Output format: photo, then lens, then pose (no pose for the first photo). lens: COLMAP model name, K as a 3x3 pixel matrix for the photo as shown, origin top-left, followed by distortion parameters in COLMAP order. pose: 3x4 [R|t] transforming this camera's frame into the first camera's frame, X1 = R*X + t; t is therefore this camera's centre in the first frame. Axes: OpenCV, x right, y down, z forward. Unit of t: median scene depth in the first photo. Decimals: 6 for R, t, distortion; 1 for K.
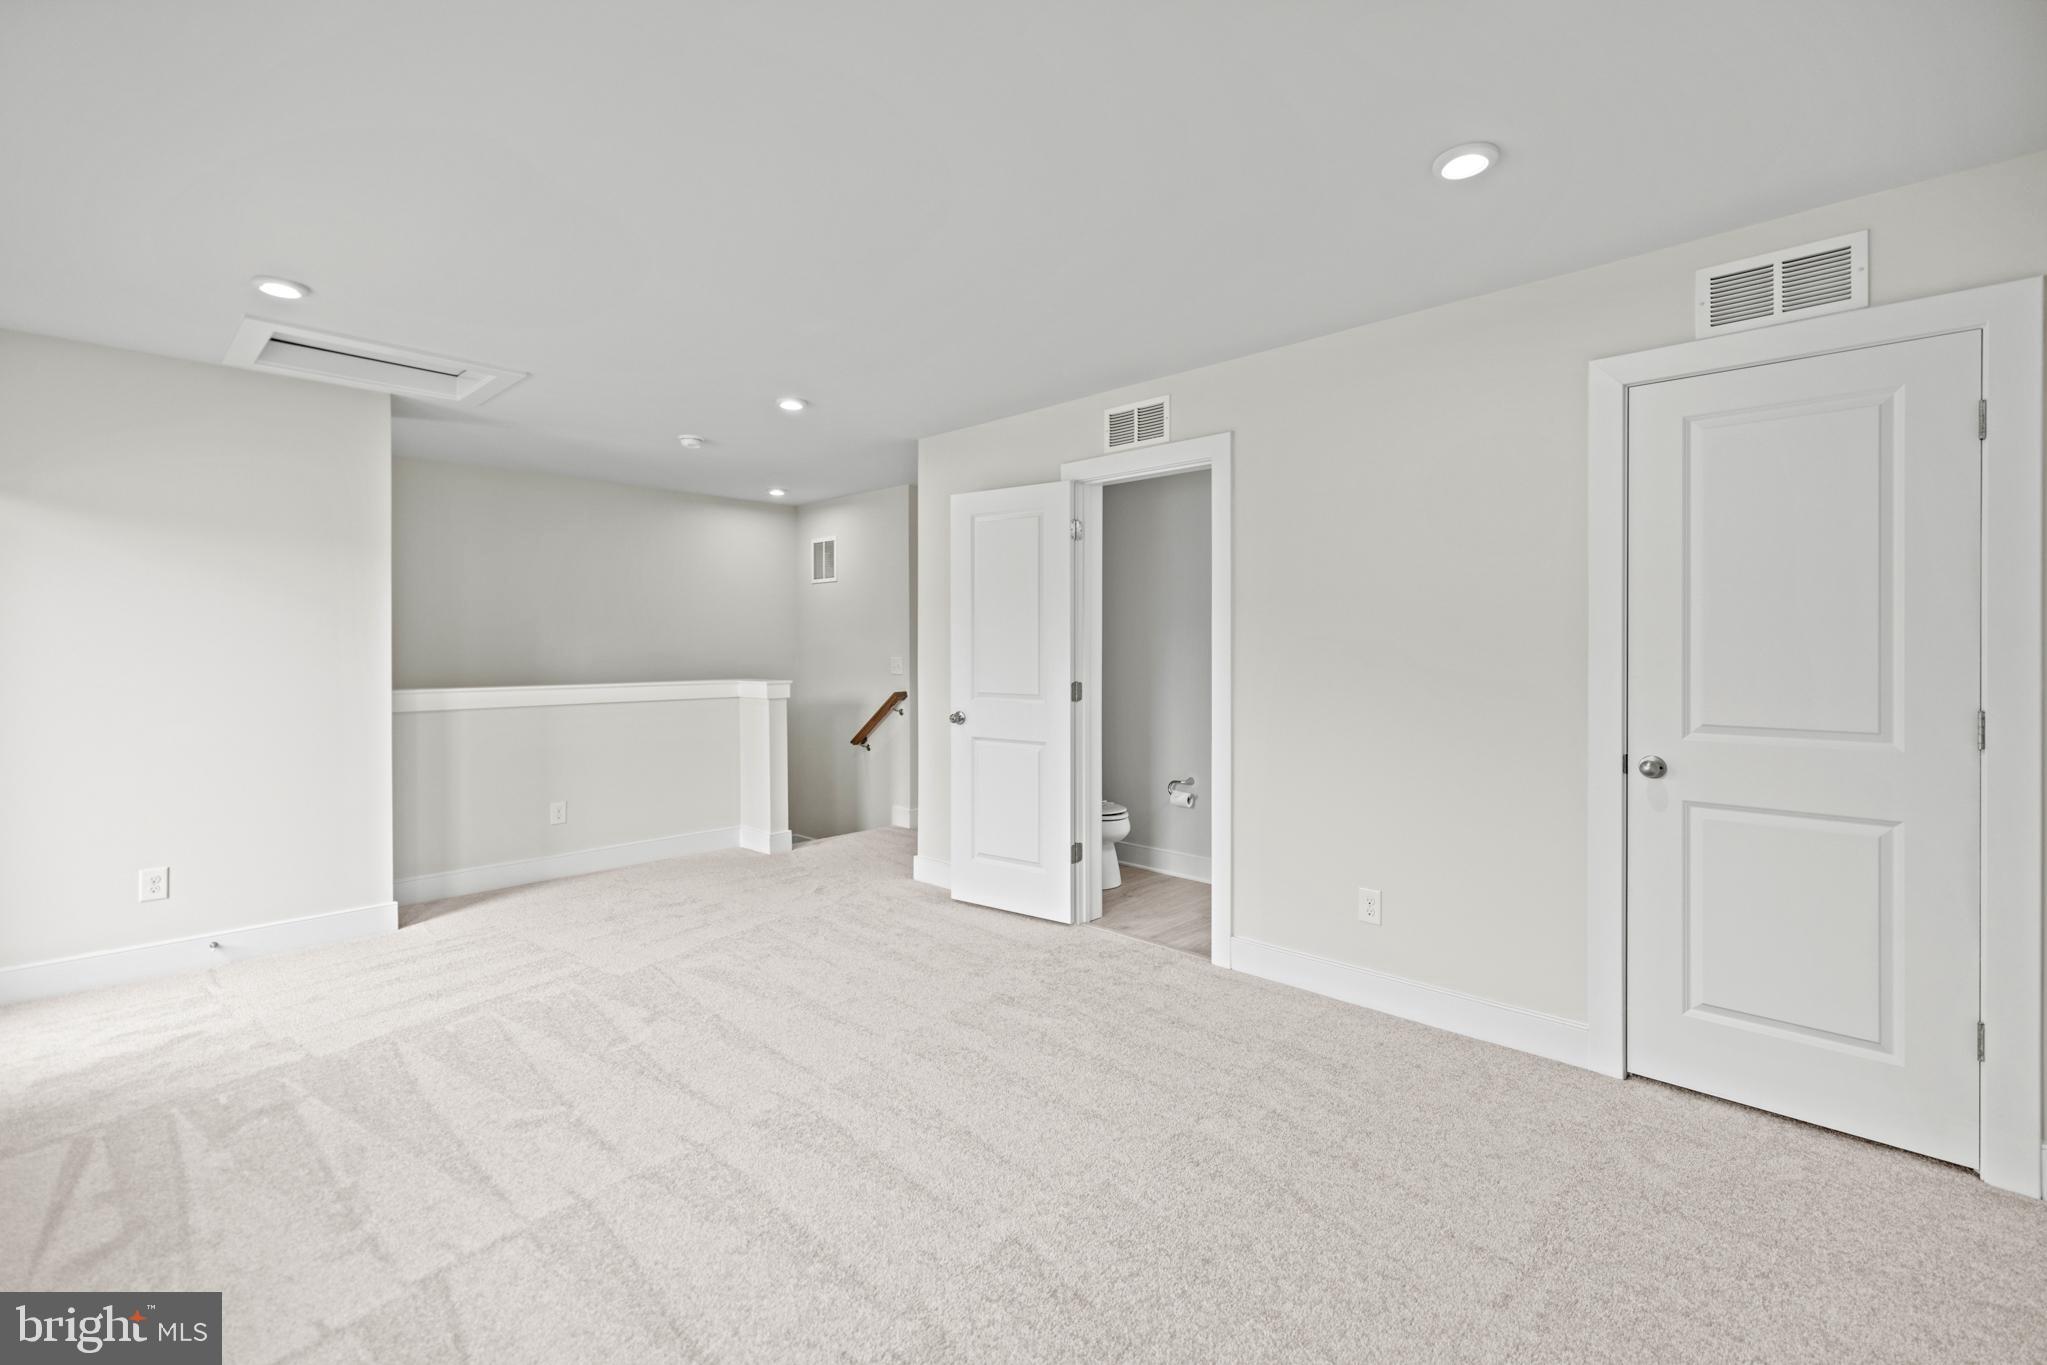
lens RADIAL K [[884.4, 0, 1020.6], [0, 884.4, 647.5], [0, 0, 1]] dist [0.001601, 0.000096]
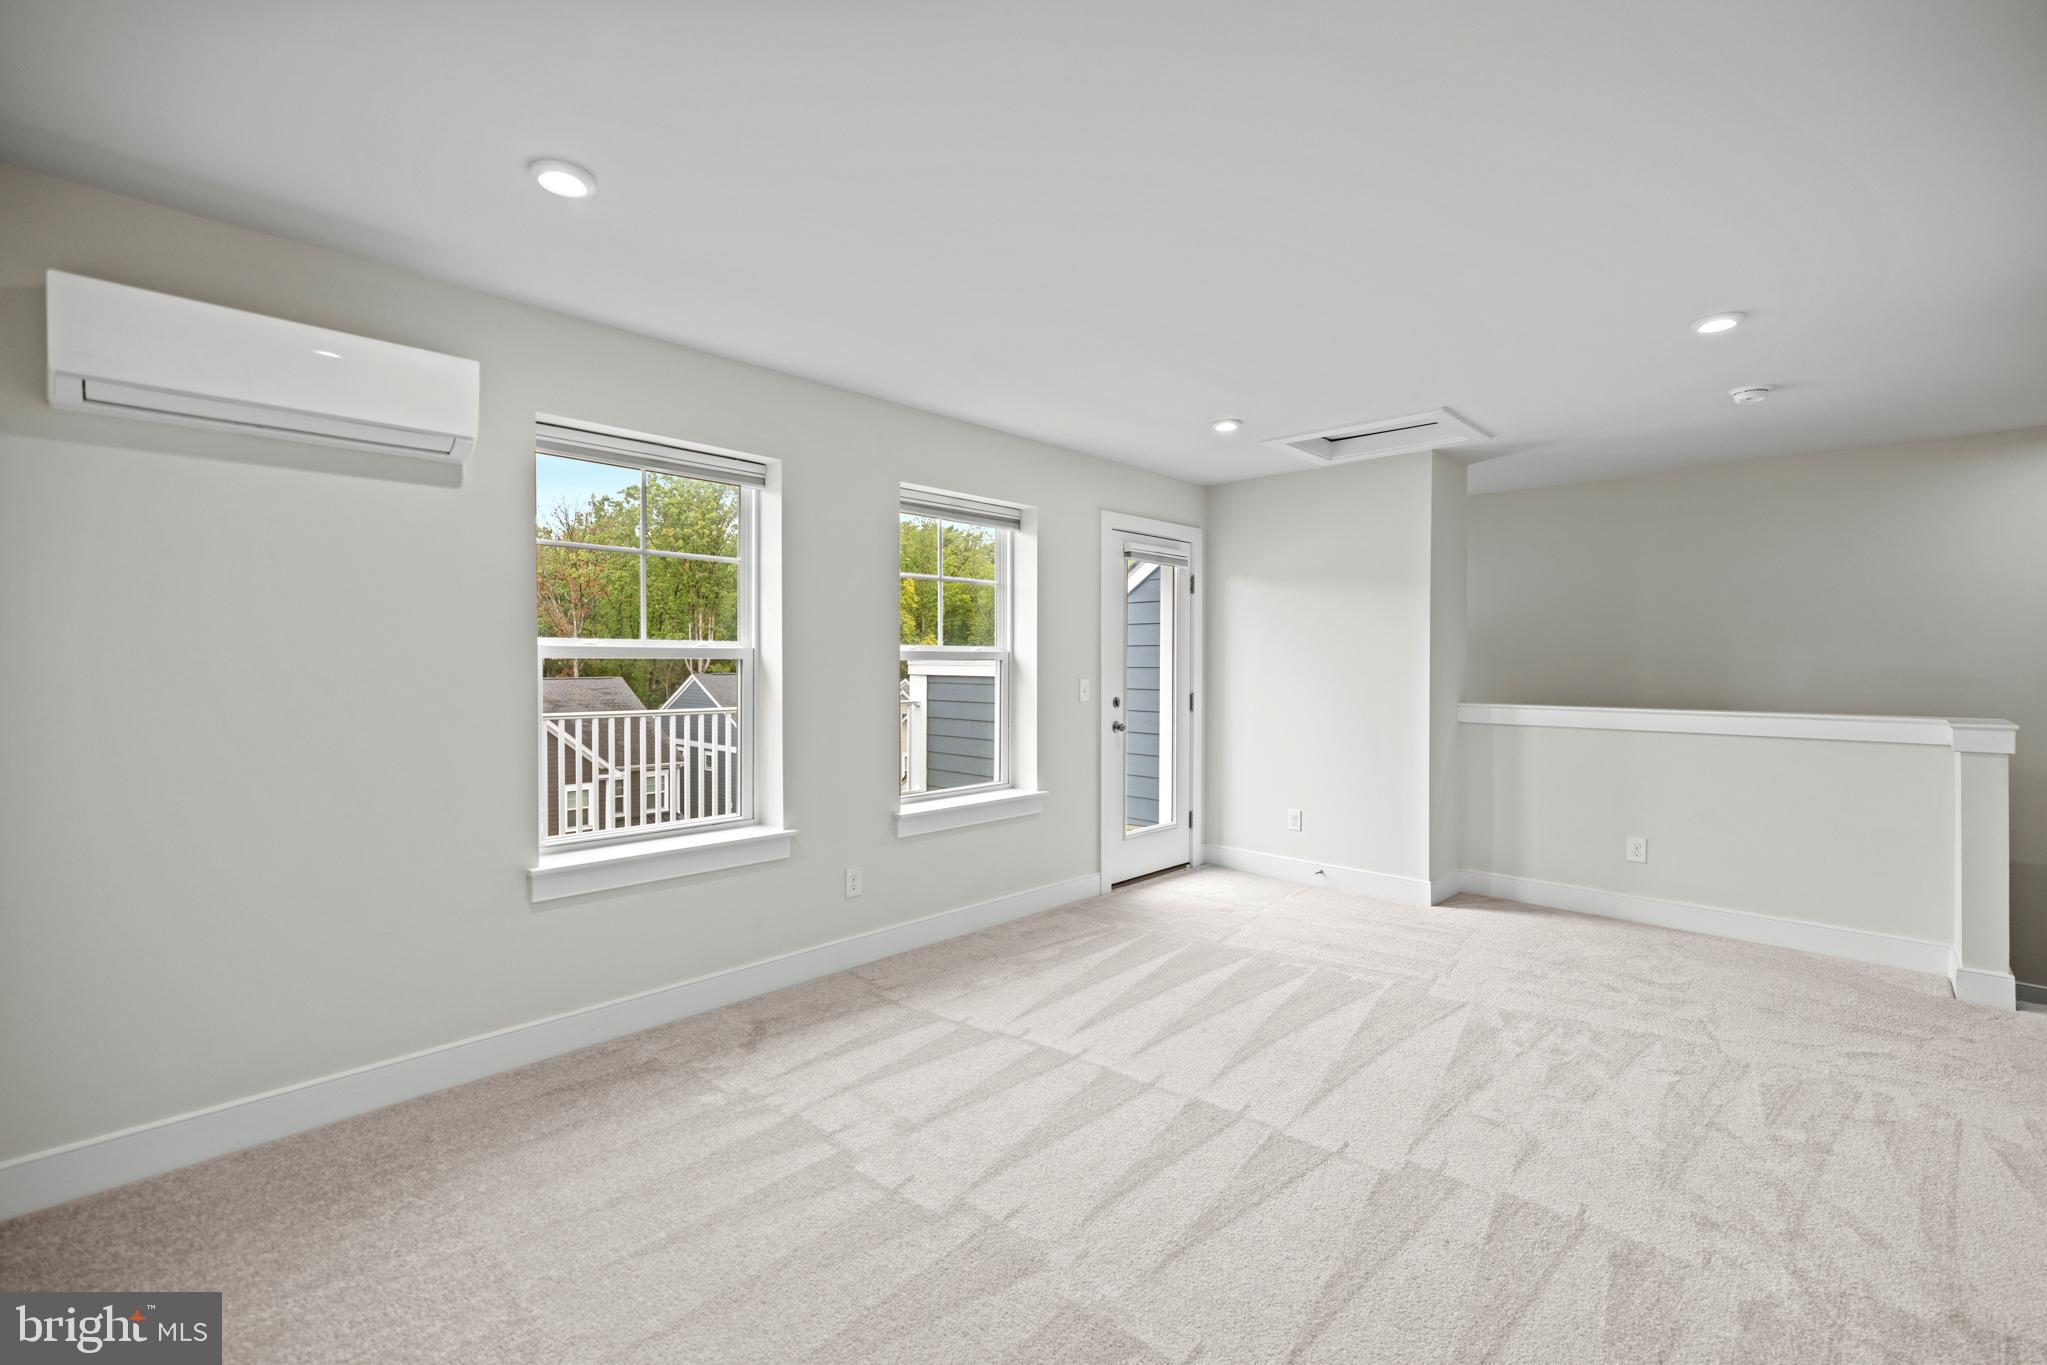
lens RADIAL K [[877.2, 0, 1024.7], [0, 877.2, 668.2], [0, 0, 1]] dist [0.002403, -0.000033]
pose [[0.002270, 0.009982, -0.999948, 0.467840], [-0.002437, 0.999947, 0.009977, -0.006713], [0.999994, 0.002415, 0.002294, 0.472448]]
